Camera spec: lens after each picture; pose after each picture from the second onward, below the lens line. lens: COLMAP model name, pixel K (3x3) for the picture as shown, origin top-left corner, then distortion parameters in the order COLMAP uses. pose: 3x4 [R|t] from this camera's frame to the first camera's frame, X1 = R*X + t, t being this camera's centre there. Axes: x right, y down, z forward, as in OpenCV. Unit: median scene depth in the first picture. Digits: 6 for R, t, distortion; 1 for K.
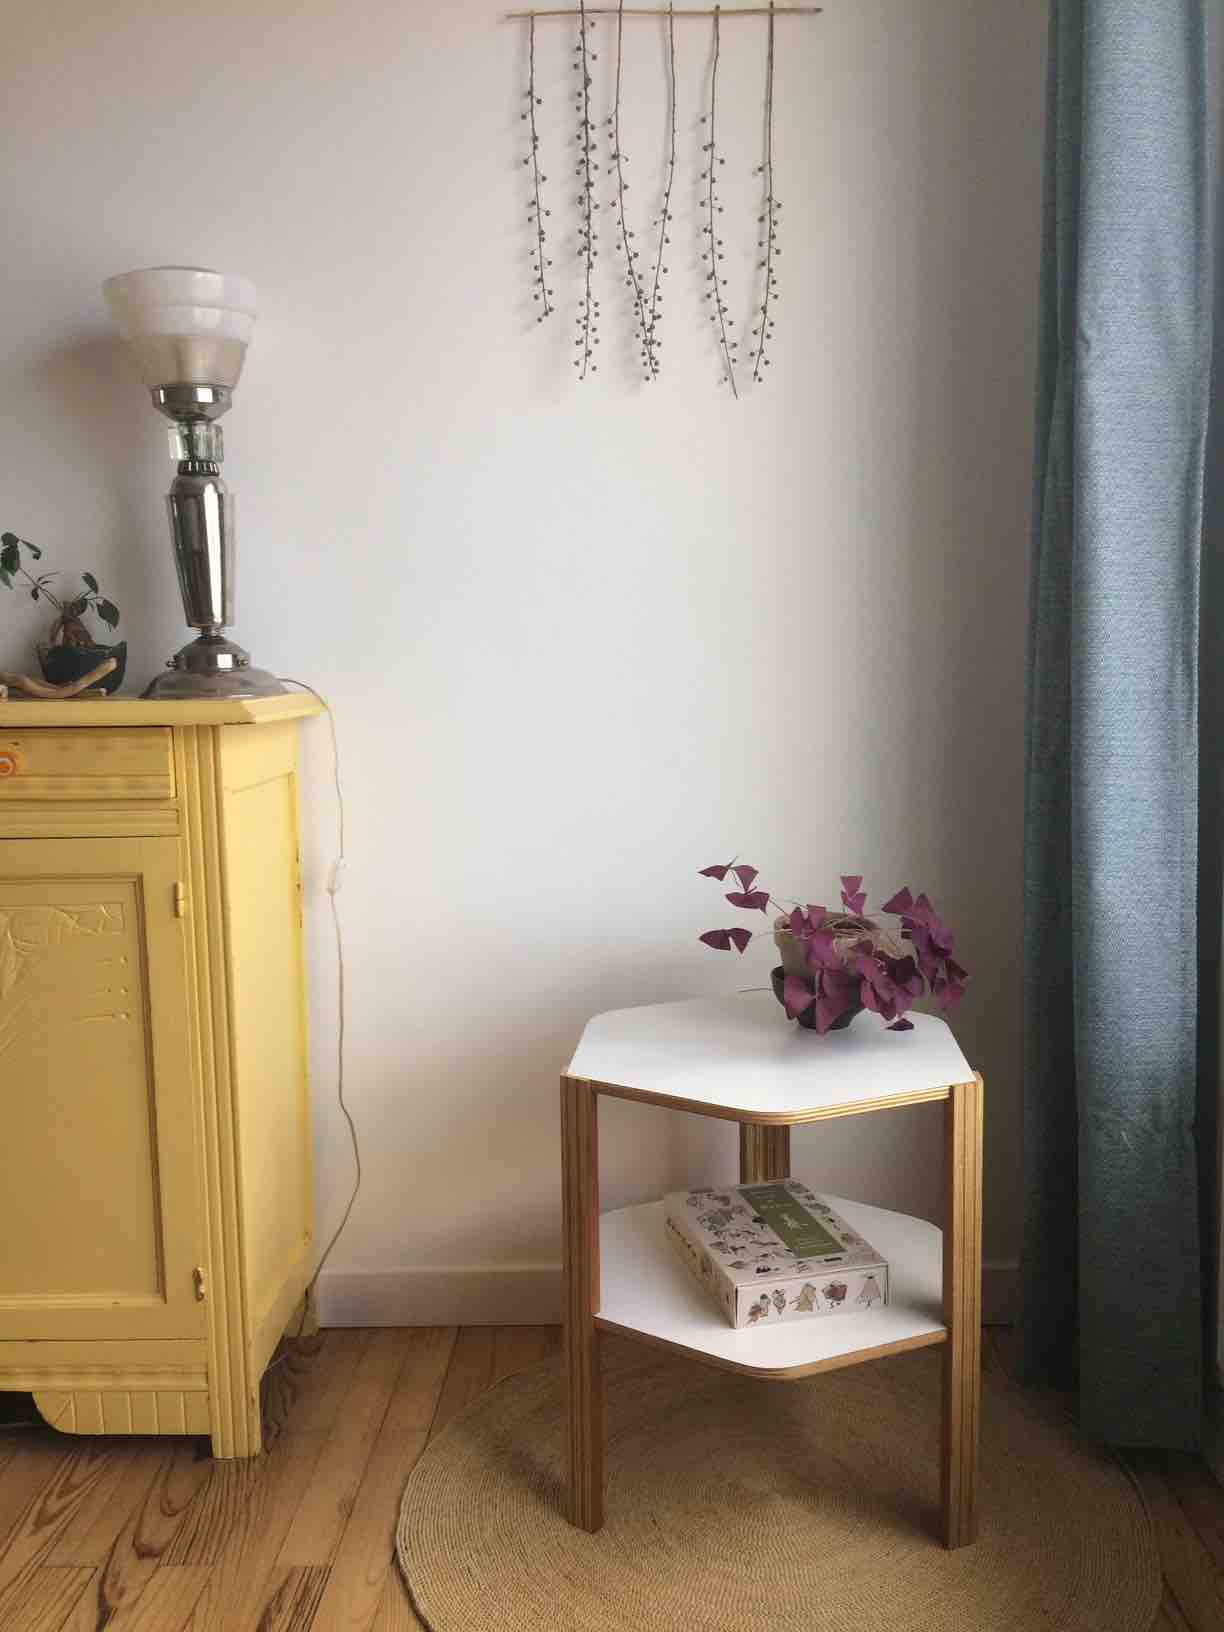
lens RADIAL K [[1319.1, 0, 612.0], [0, 1319.1, 816.0], [0, 0, 1]] dist [0.066992, -0.097726]
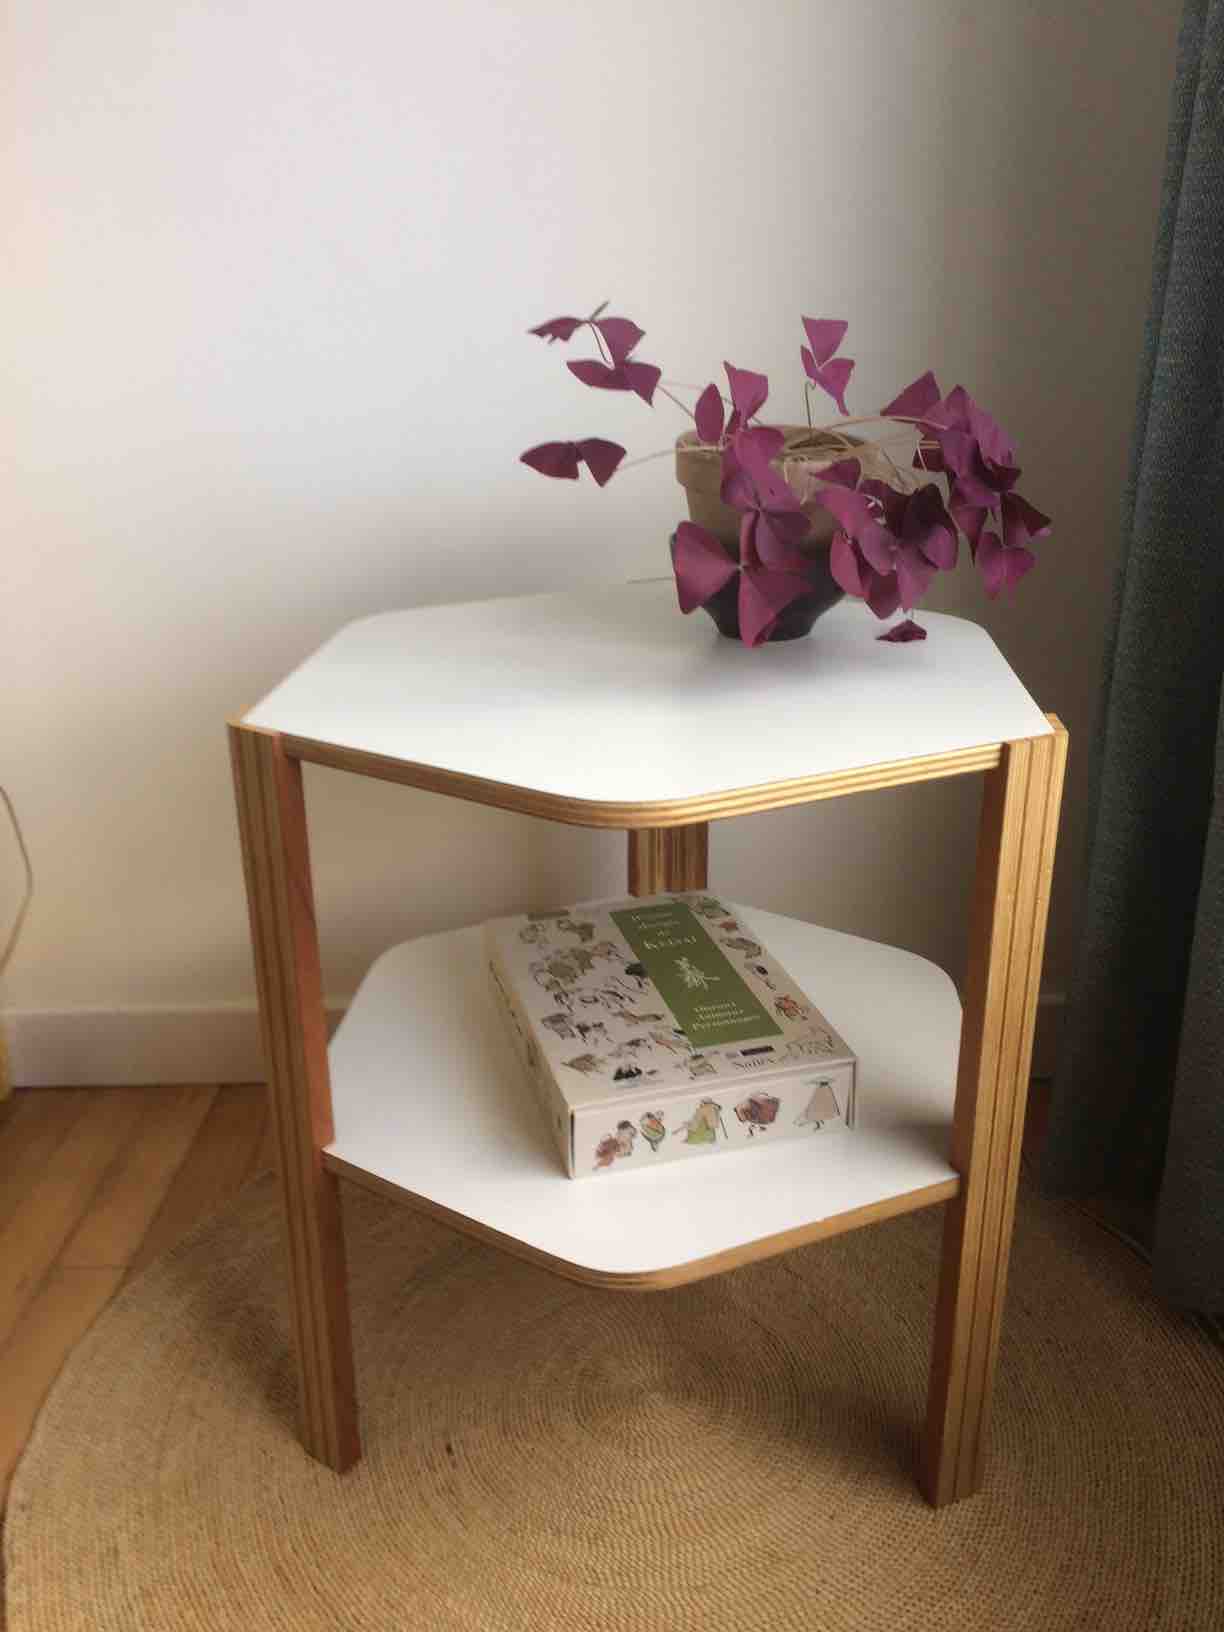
lens RADIAL K [[1319.1, 0, 612.0], [0, 1319.1, 816.0], [0, 0, 1]] dist [0.066992, -0.097726]
pose [[0.999941, -0.002482, 0.010611, 0.098772], [-0.000401, 0.964677, 0.263434, 0.093956], [-0.010890, -0.263423, 0.964619, 0.489025]]
